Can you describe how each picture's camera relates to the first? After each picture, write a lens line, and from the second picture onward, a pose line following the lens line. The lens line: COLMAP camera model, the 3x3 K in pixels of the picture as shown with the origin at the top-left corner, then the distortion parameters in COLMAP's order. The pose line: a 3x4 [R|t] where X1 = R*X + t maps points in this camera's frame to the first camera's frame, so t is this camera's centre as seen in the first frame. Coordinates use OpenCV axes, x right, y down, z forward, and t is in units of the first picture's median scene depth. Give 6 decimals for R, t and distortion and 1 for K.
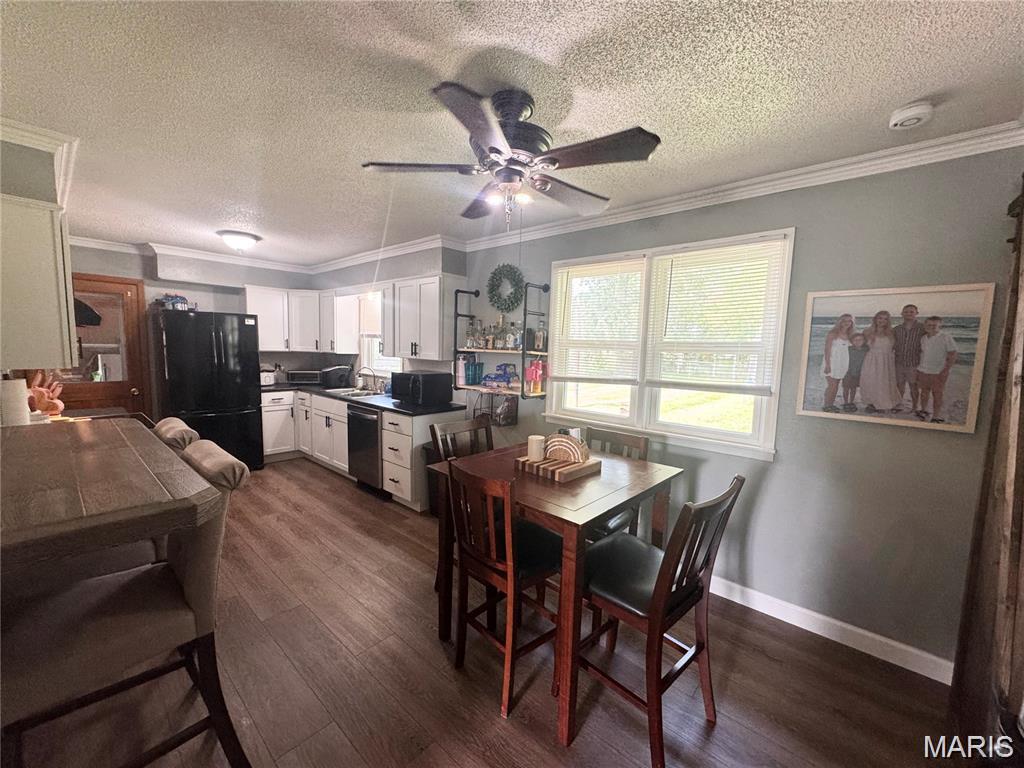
lens RADIAL K [[406.2, 0, 514.1], [0, 406.2, 385.3], [0, 0, 1]] dist [-0.001573, 0.000492]
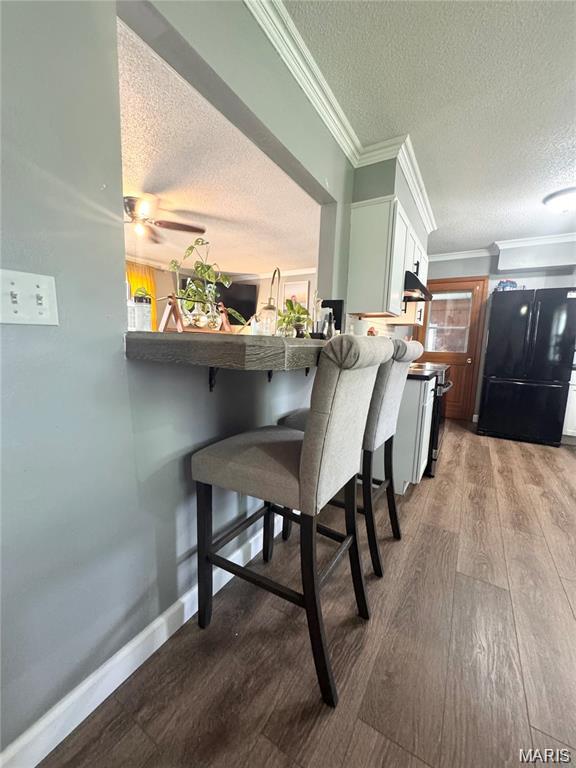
lens RADIAL K [[304.7, 0, 285.2], [0, 304.7, 383.5], [0, 0, 1]] dist [-0.001573, 0.000492]
pose [[0.159841, 0.109666, -0.981032, -0.031481], [-0.121071, 0.988485, 0.090772, 0.092604], [0.979690, 0.104265, 0.171278, 0.292318]]
